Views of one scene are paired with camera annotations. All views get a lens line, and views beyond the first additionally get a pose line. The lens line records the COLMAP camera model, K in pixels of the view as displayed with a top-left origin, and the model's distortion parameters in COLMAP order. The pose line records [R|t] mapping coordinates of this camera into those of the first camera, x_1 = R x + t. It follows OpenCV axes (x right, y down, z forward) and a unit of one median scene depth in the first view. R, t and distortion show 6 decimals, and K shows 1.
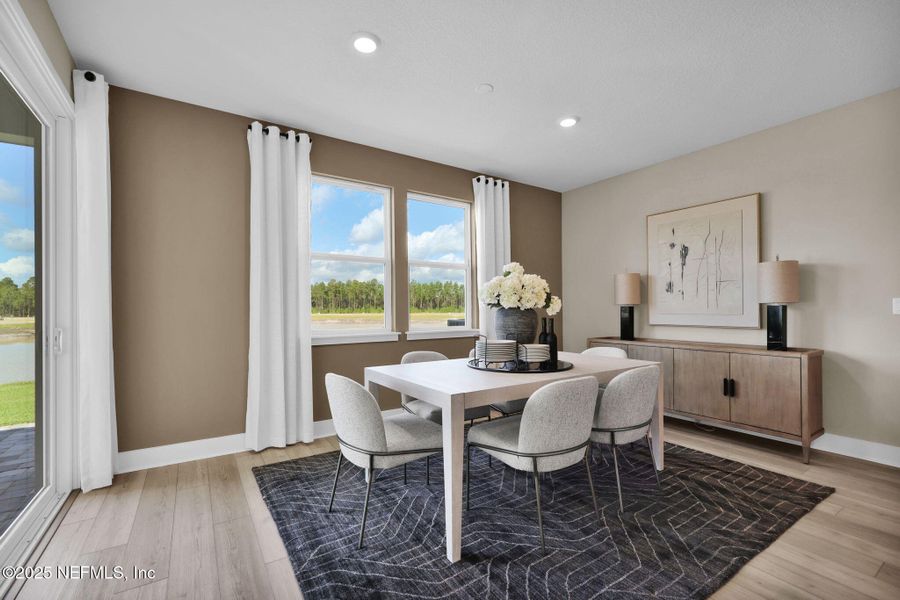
lens RADIAL K [[386.4, 0, 441.9], [0, 386.4, 305.3], [0, 0, 1]] dist [-0.000564, 0.000173]
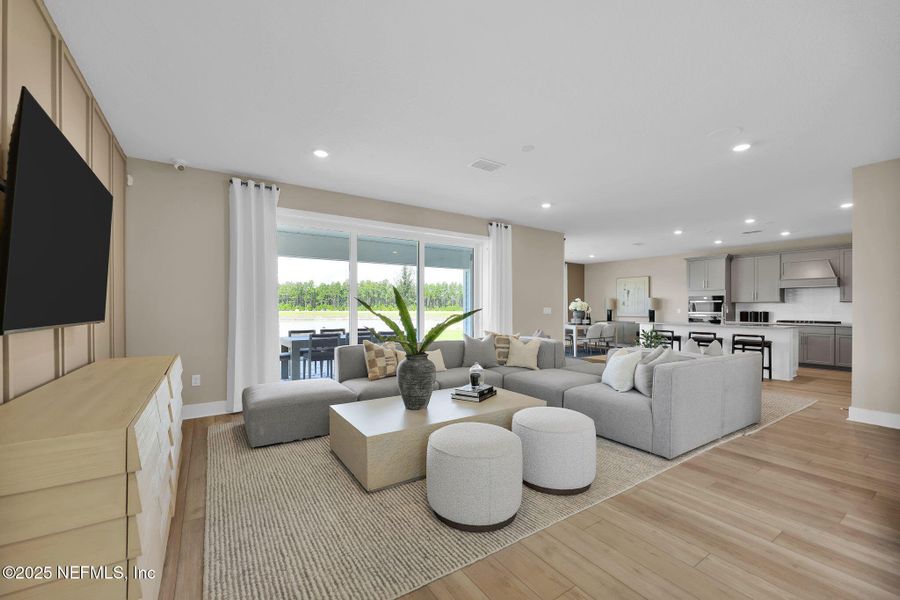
lens RADIAL K [[362.2, 0, 451.2], [0, 362.2, 304.9], [0, 0, 1]] dist [0.001904, -0.000113]
pose [[0.999794, 0.009436, 0.017974, -0.962678], [-0.009476, 0.999953, 0.002191, -0.037435], [-0.017952, -0.002361, 0.999836, -2.159512]]
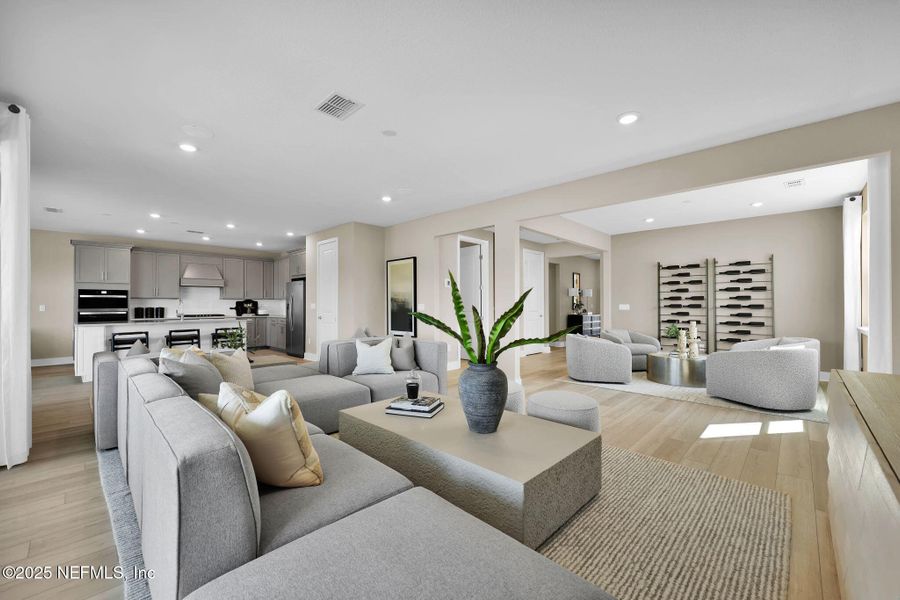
lens RADIAL K [[362.2, 0, 444.4], [0, 362.2, 297.5], [0, 0, 1]] dist [0.001904, -0.000113]
pose [[-0.218699, 0.022991, 0.975521, -1.695069], [-0.005576, 0.999677, -0.024811, -0.023491], [-0.975776, -0.010866, -0.218501, -1.059666]]
